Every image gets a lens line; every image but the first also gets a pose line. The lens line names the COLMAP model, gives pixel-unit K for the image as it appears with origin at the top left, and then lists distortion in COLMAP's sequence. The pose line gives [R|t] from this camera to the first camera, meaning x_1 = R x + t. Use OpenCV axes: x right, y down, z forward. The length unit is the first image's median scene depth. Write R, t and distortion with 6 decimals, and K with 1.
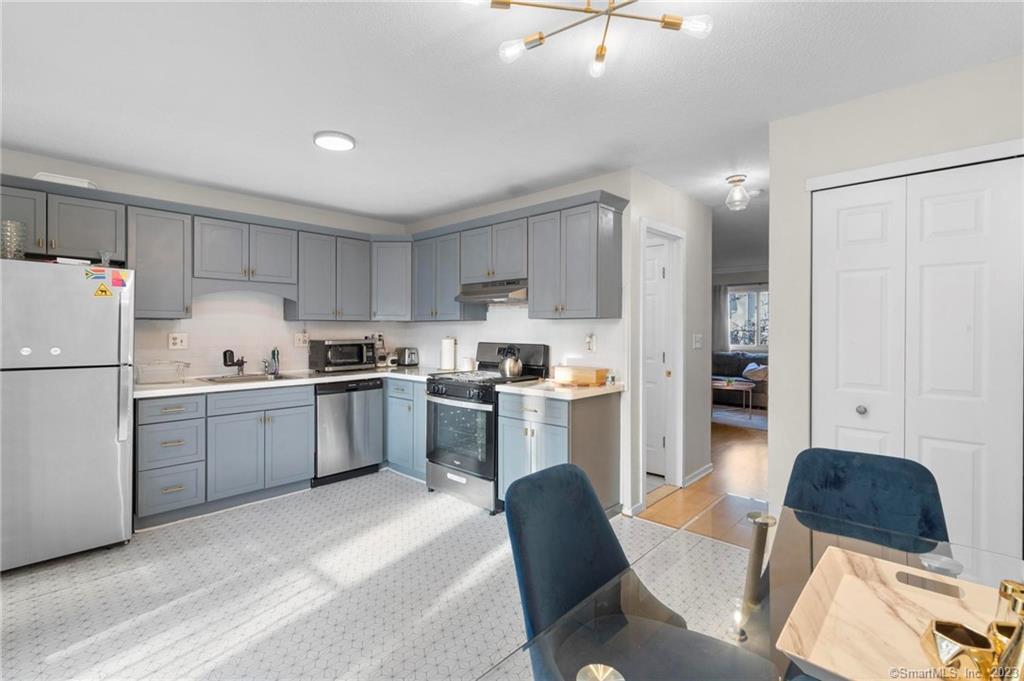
lens RADIAL K [[478.0, 0, 513.3], [0, 478.0, 336.7], [0, 0, 1]] dist [0.000169, 0.000875]
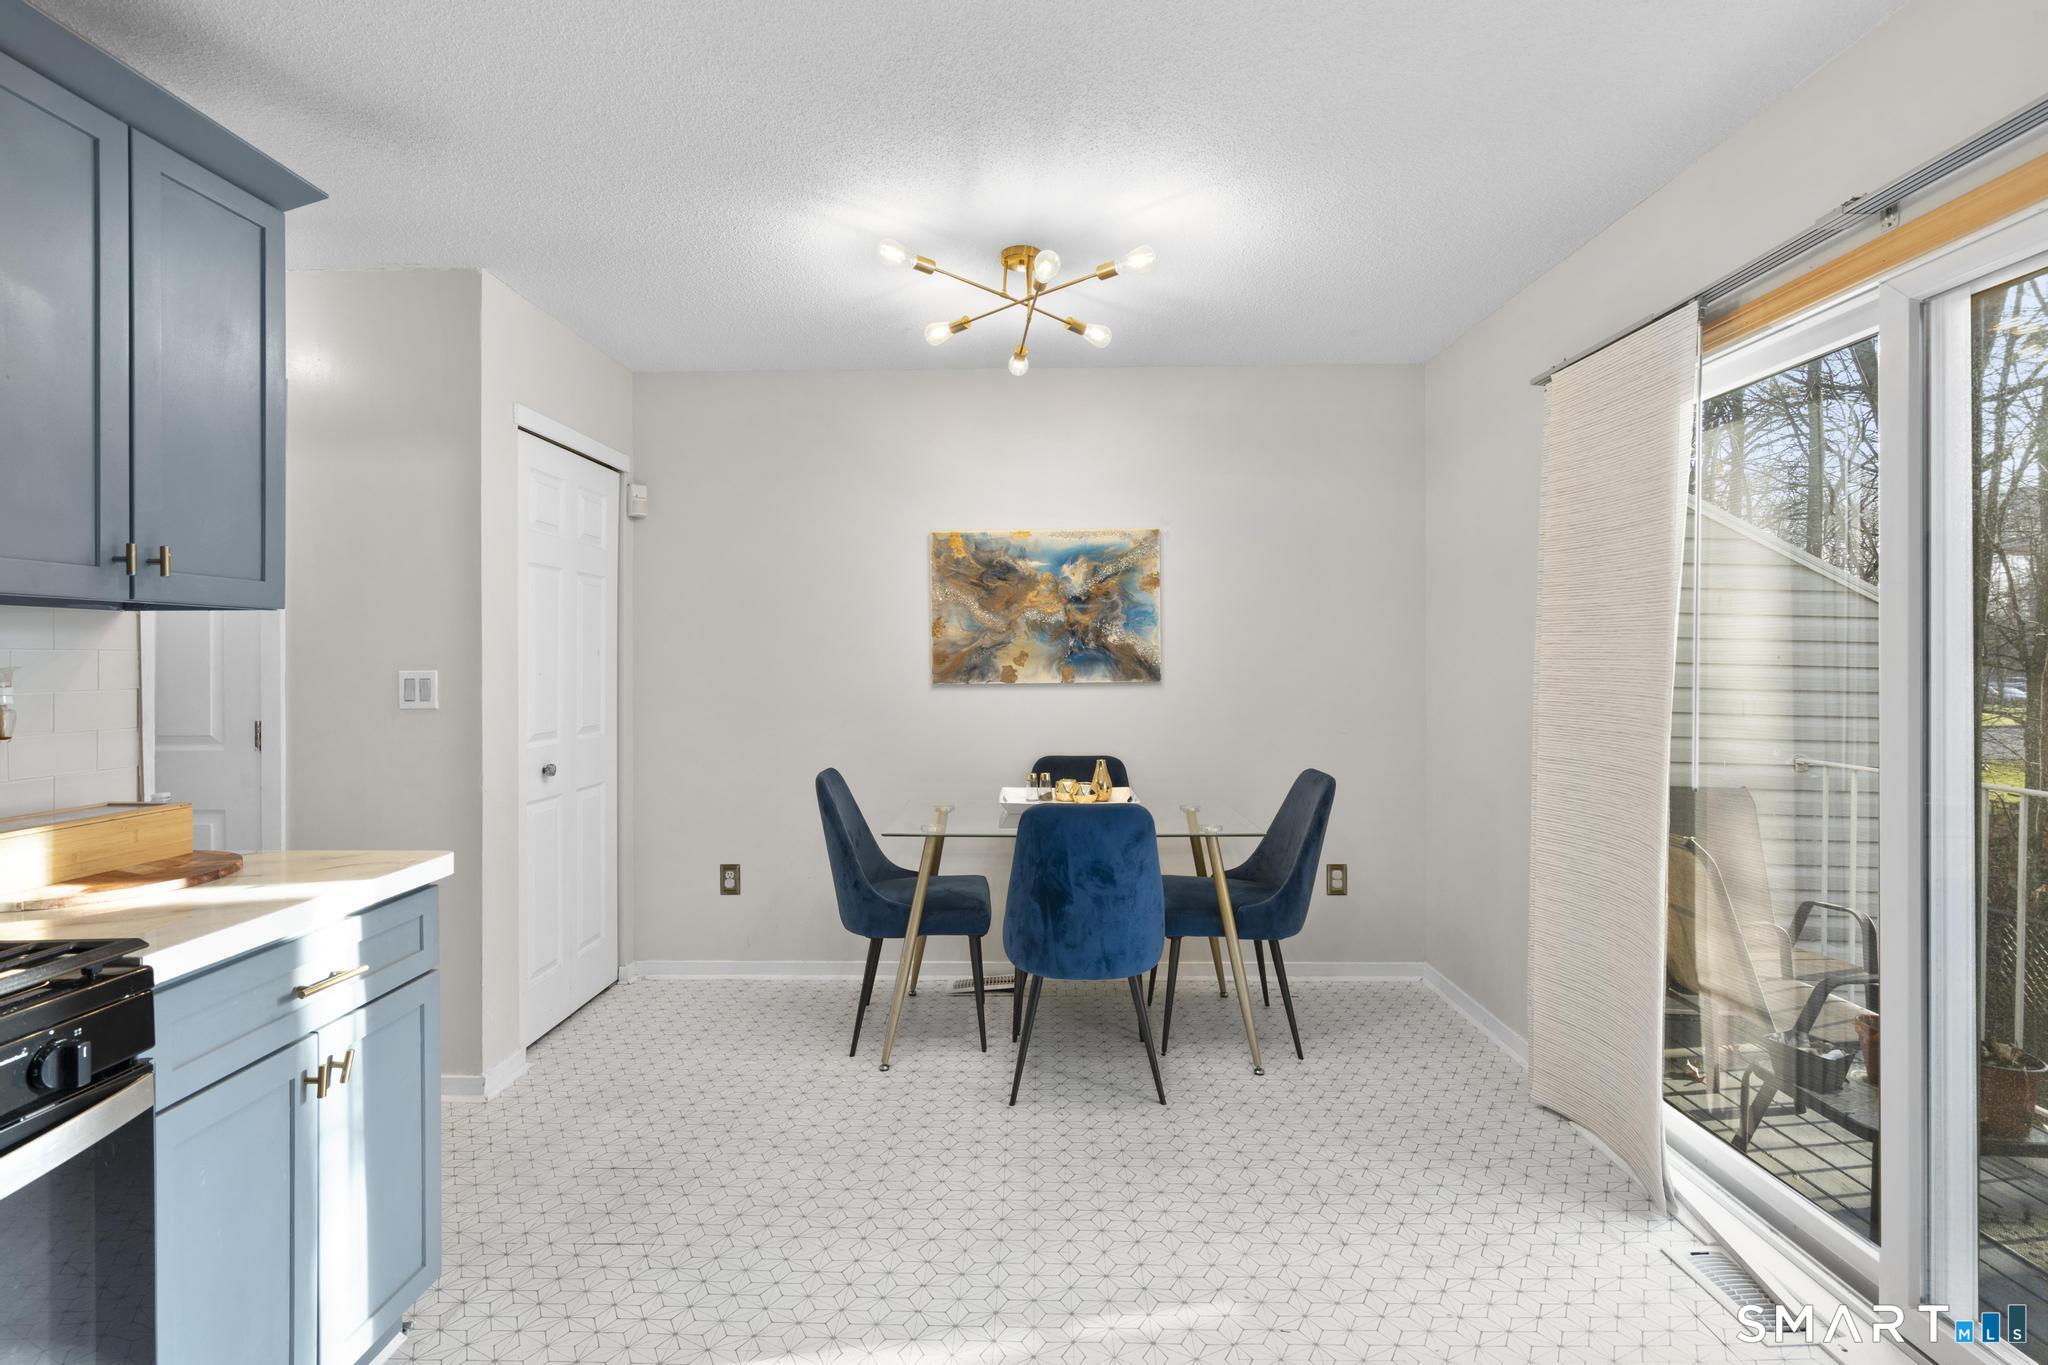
lens RADIAL K [[934.7, 0, 1026.3], [0, 934.7, 653.6], [0, 0, 1]] dist [0.000276, 0.000300]
pose [[-0.668999, 0.002149, 0.743260, -0.446357], [0.014985, 0.999832, 0.010597, -0.010420], [-0.743112, 0.018227, -0.668918, 0.838078]]
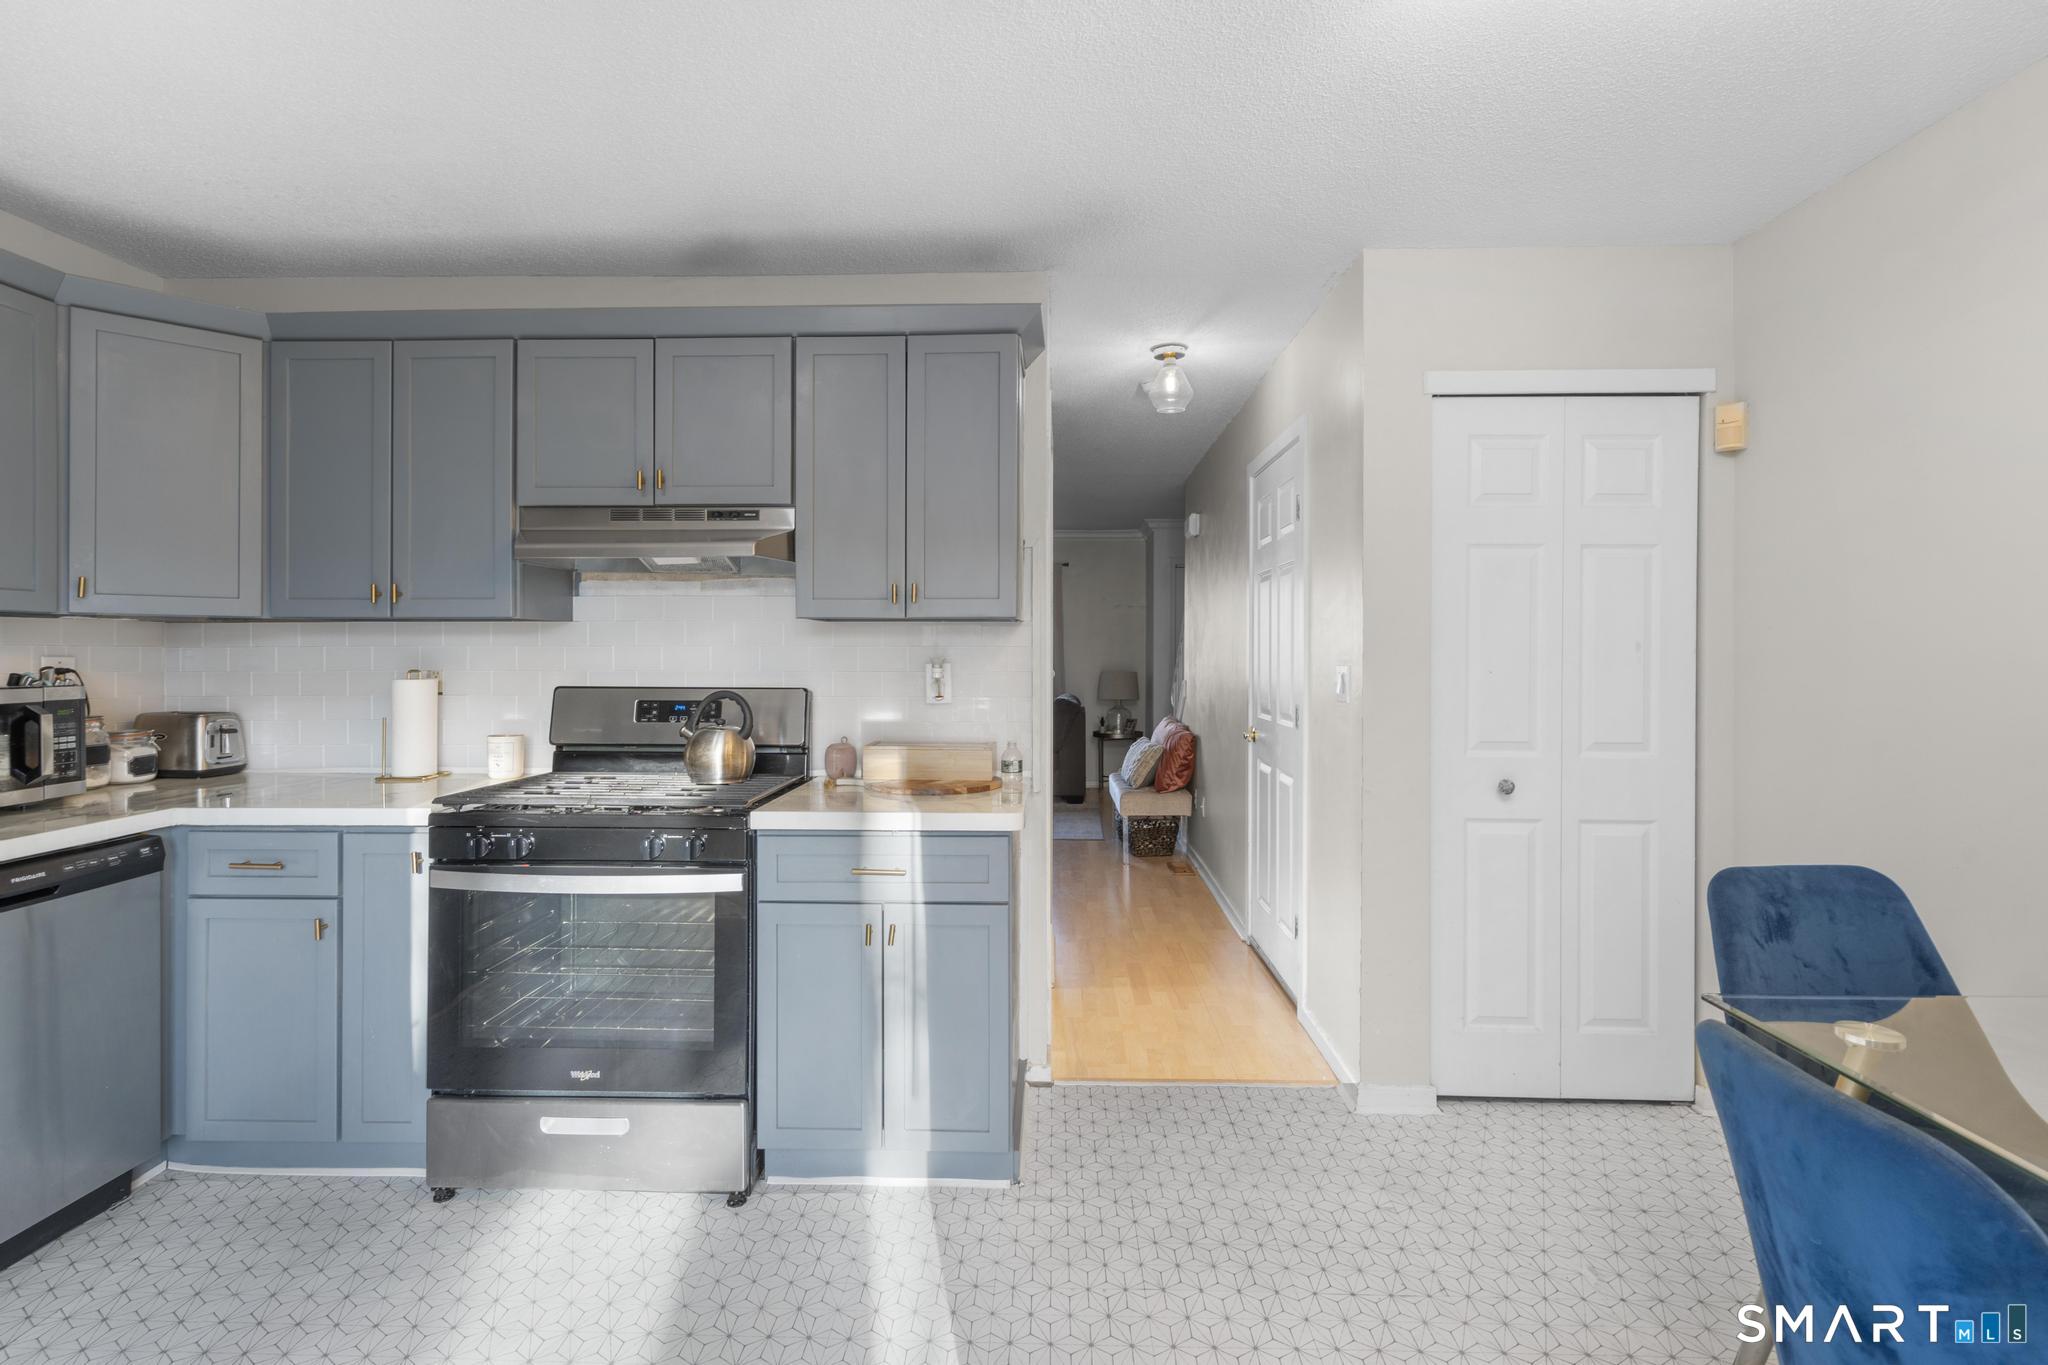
lens RADIAL K [[948.4, 0, 1027.5], [0, 948.4, 663.1], [0, 0, 1]] dist [0.000600, 0.000877]
pose [[0.749701, -0.006711, 0.661743, -0.284195], [0.009967, 0.999950, -0.001151, -0.000657], [-0.661702, 0.007458, 0.749730, 0.318784]]
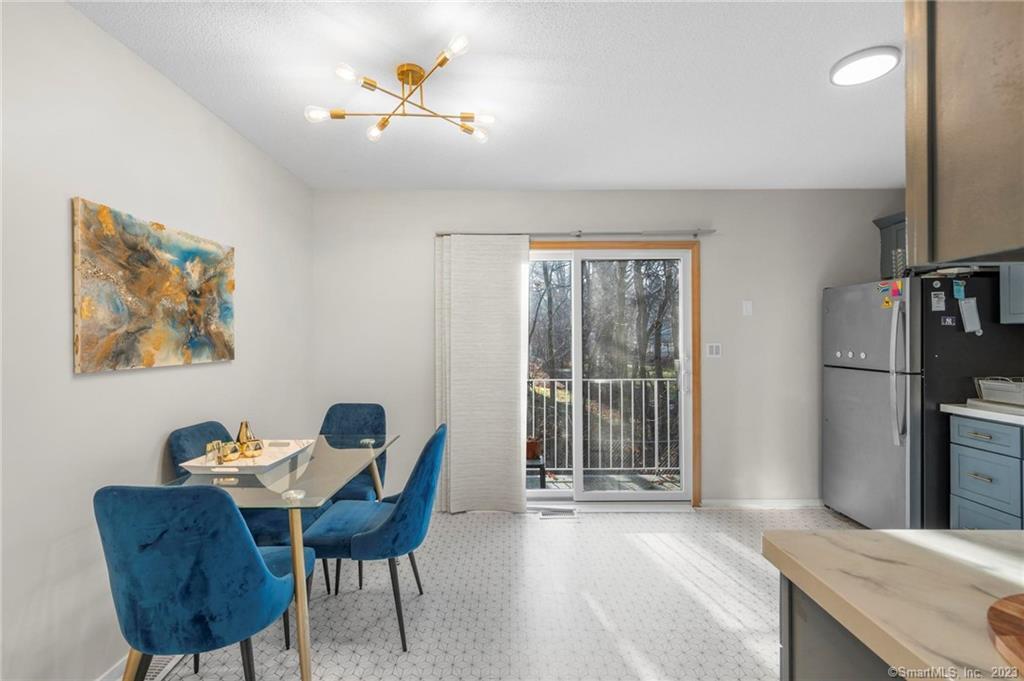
lens RADIAL K [[470.5, 0, 501.5], [0, 470.5, 336.8], [0, 0, 1]] dist [0.000352, 0.000328]
pose [[-0.738744, -0.005414, -0.673964, 0.346622], [-0.010738, 0.999935, 0.003738, -0.008295], [0.673900, 0.009999, -0.738755, 0.827580]]
